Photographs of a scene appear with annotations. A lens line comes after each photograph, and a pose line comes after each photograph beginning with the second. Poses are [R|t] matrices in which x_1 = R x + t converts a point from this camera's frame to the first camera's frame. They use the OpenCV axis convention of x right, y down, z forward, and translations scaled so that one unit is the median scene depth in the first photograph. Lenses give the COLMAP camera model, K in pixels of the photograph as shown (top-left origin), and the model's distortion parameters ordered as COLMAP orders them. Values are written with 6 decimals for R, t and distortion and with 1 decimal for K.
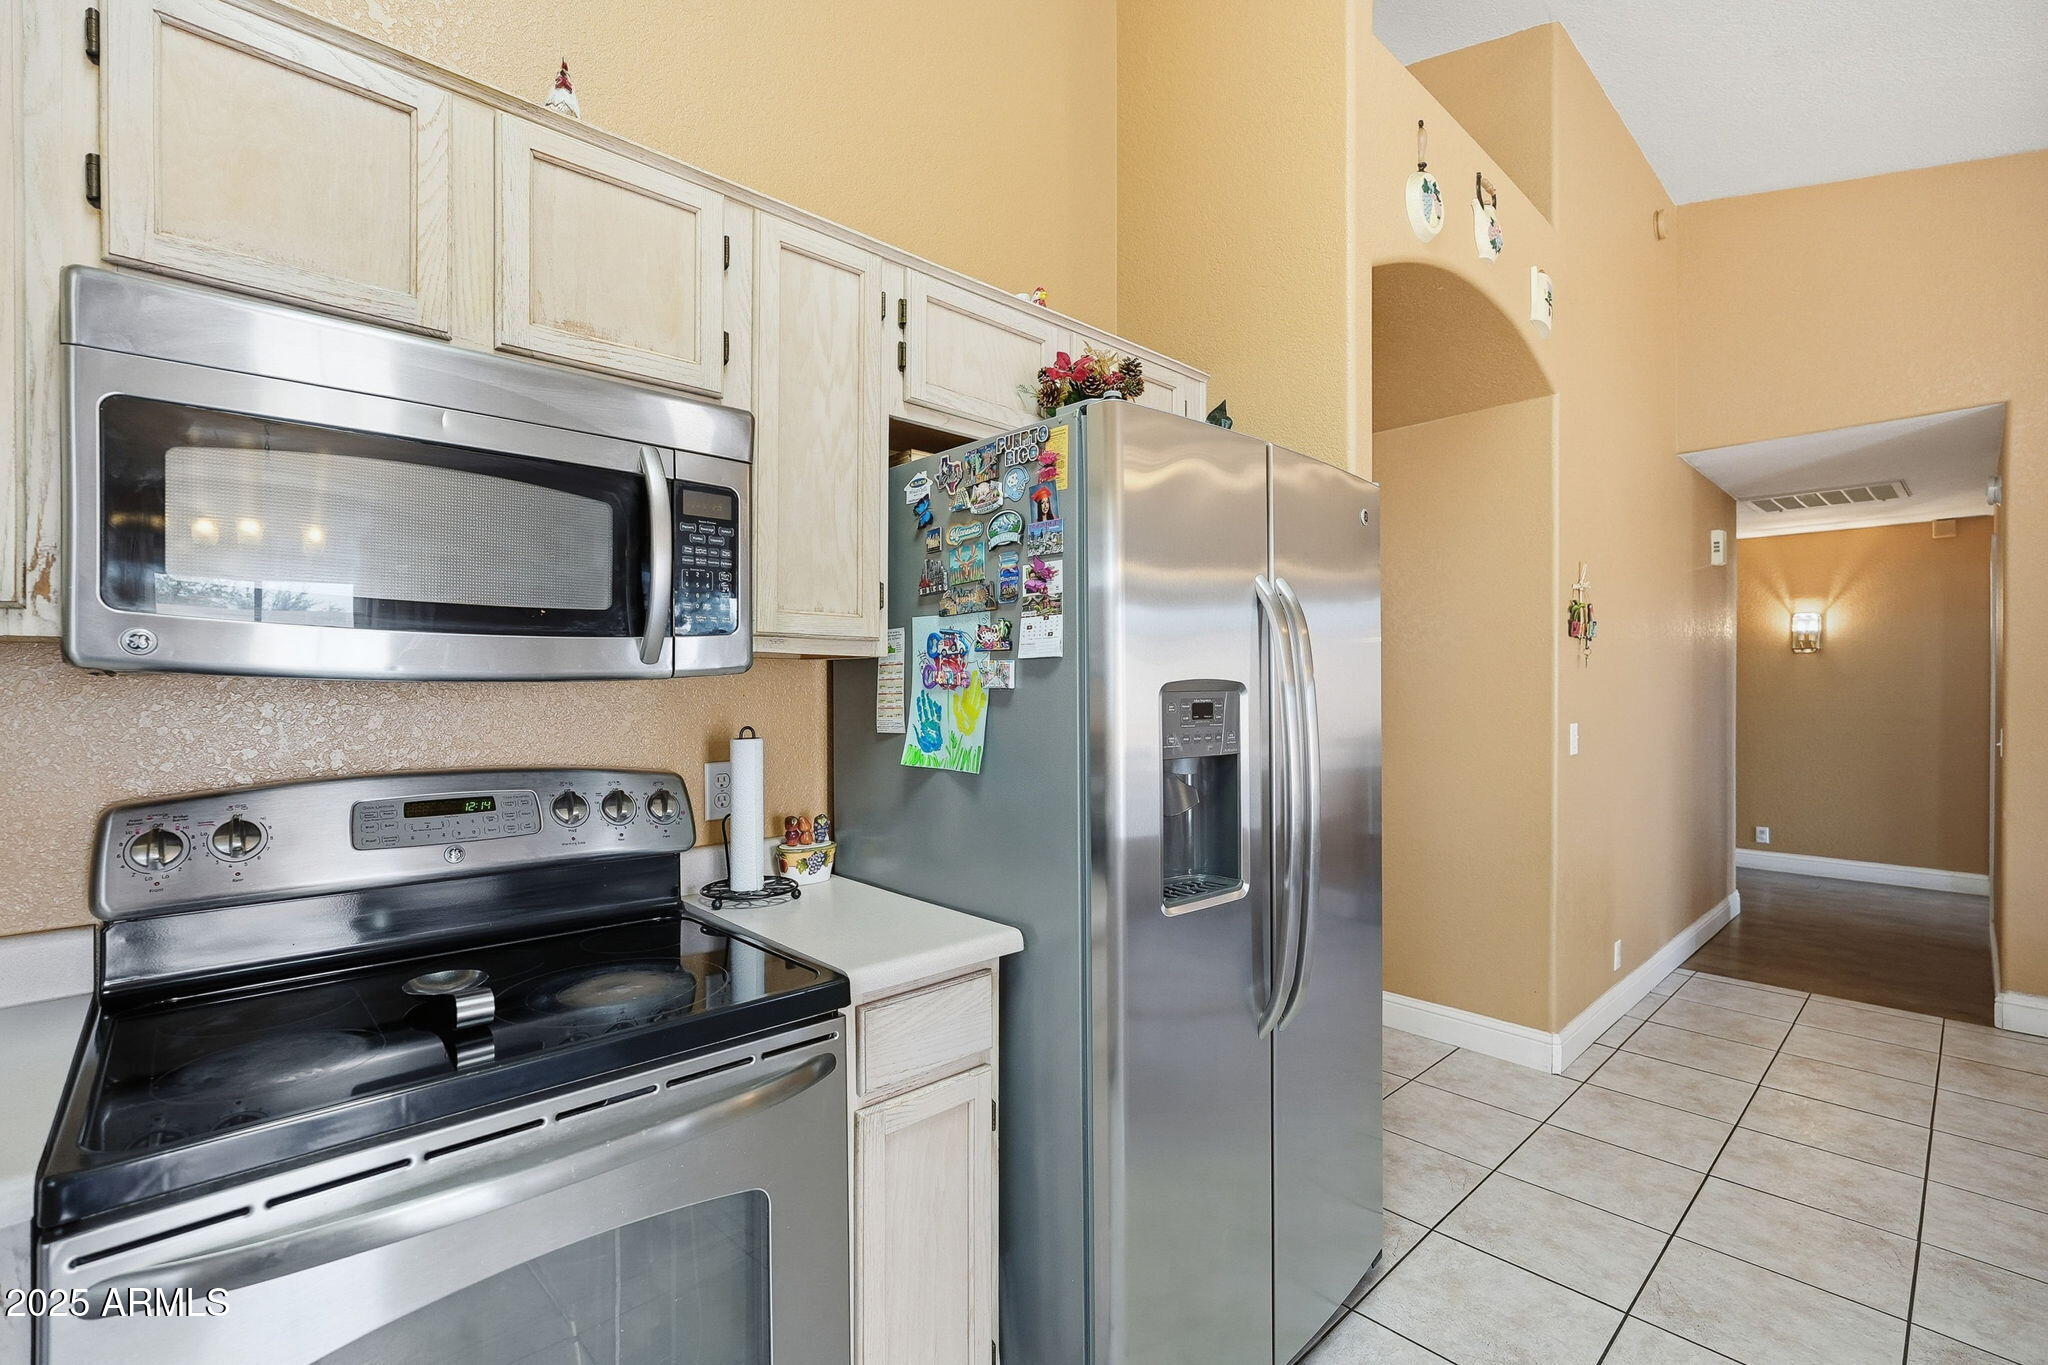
lens RADIAL K [[889.6, 0, 1027.2], [0, 889.6, 685.2], [0, 0, 1]] dist [-0.008151, 0.000352]
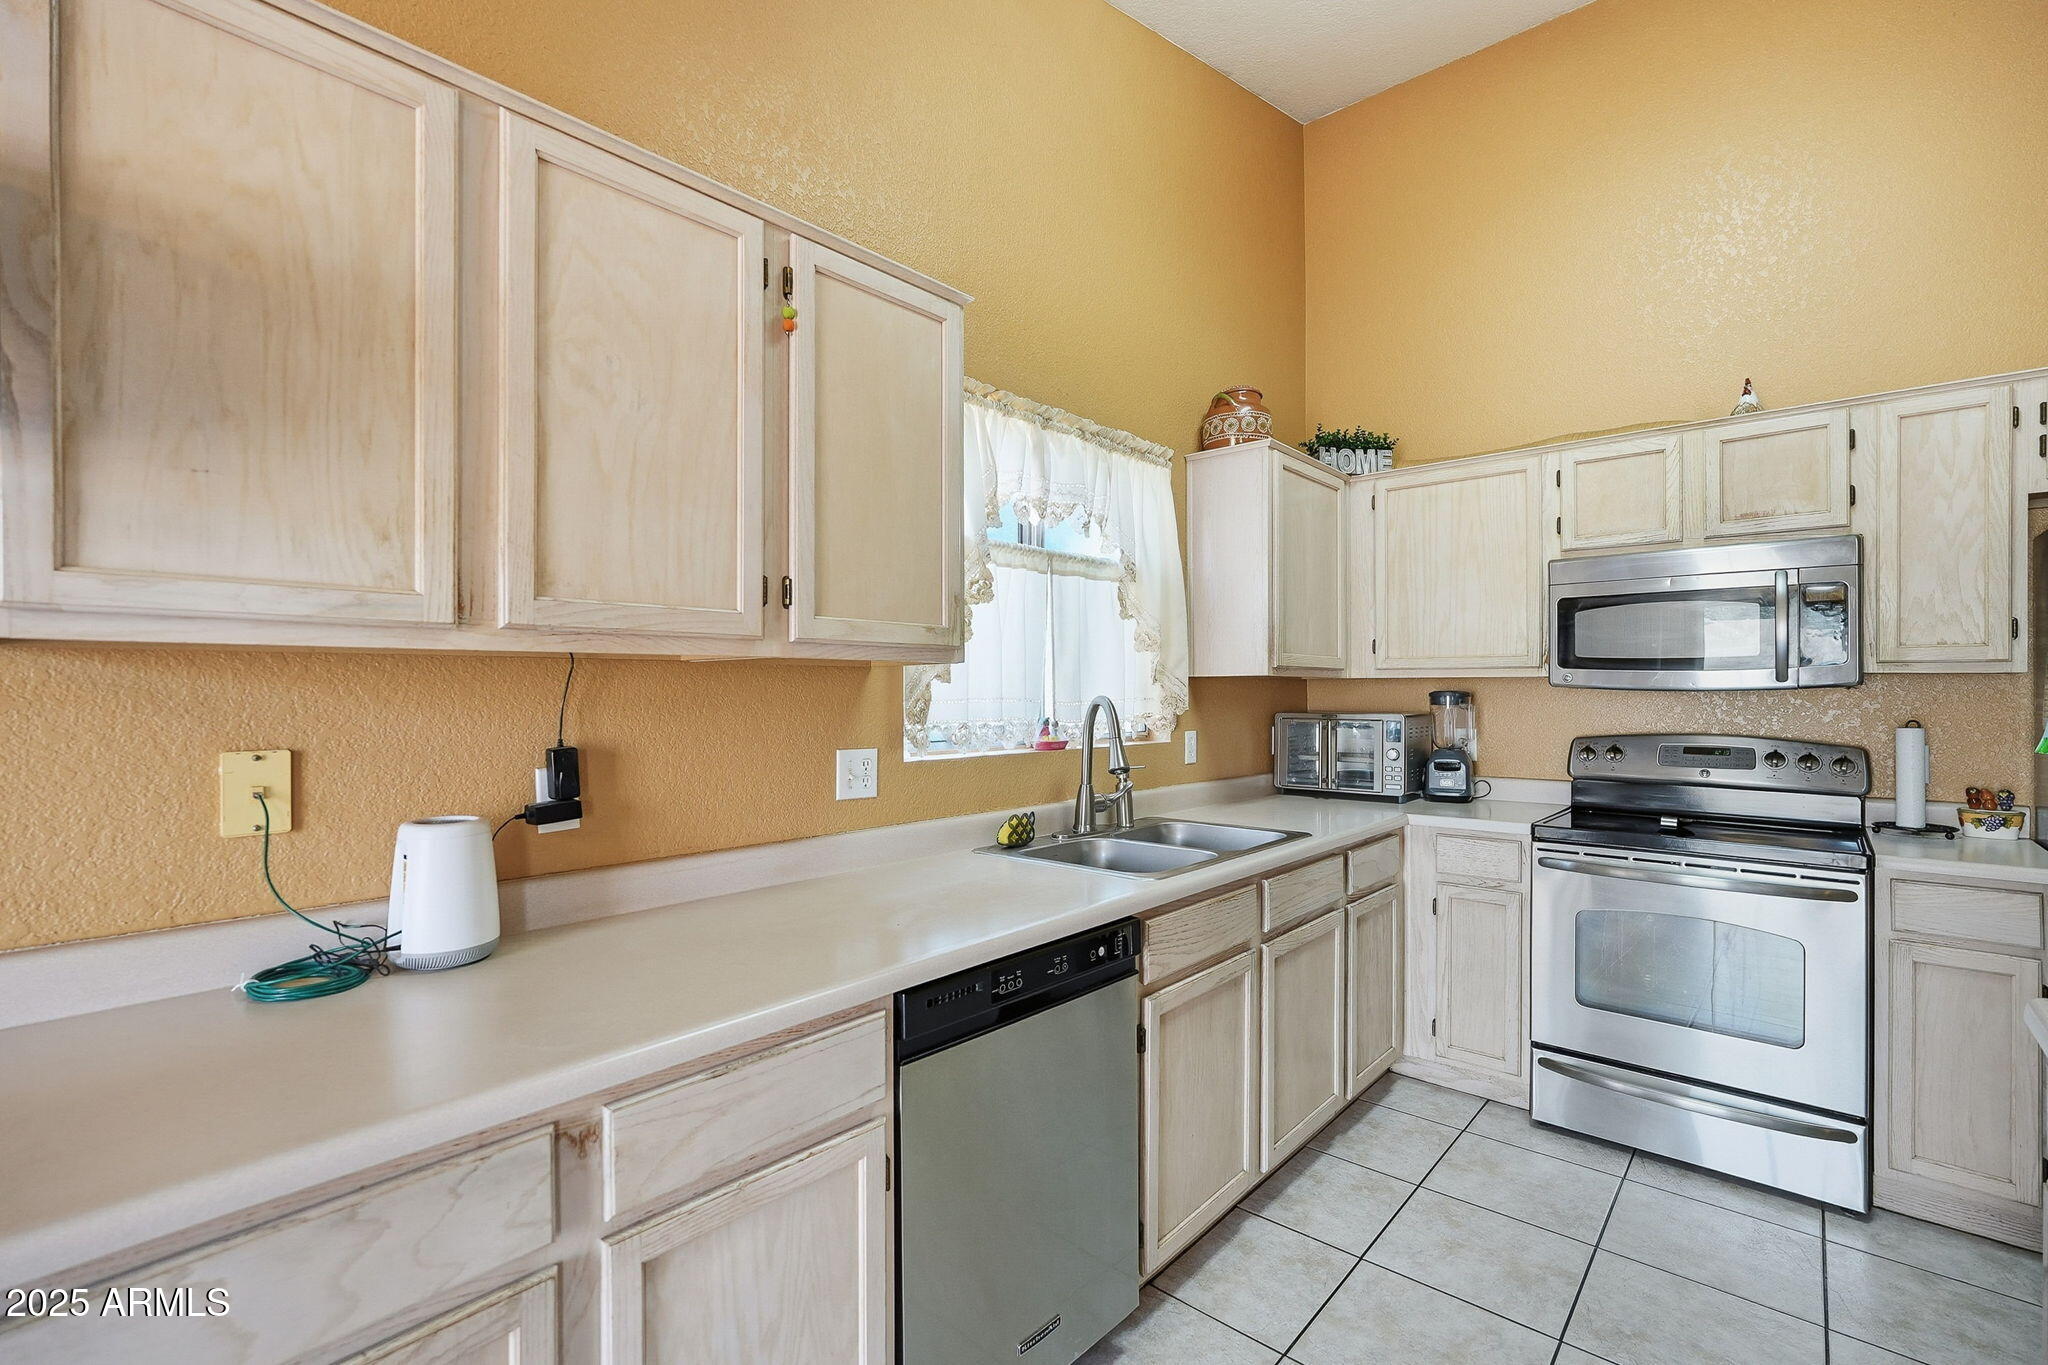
lens RADIAL K [[899.3, 0, 1023.4], [0, 899.3, 690.9], [0, 0, 1]] dist [-0.005343, 0.000318]
pose [[0.100173, 0.001599, -0.994969, 1.142123], [-0.000898, 0.999998, 0.001517, -0.004828], [0.994970, 0.000742, 0.100175, -0.713937]]
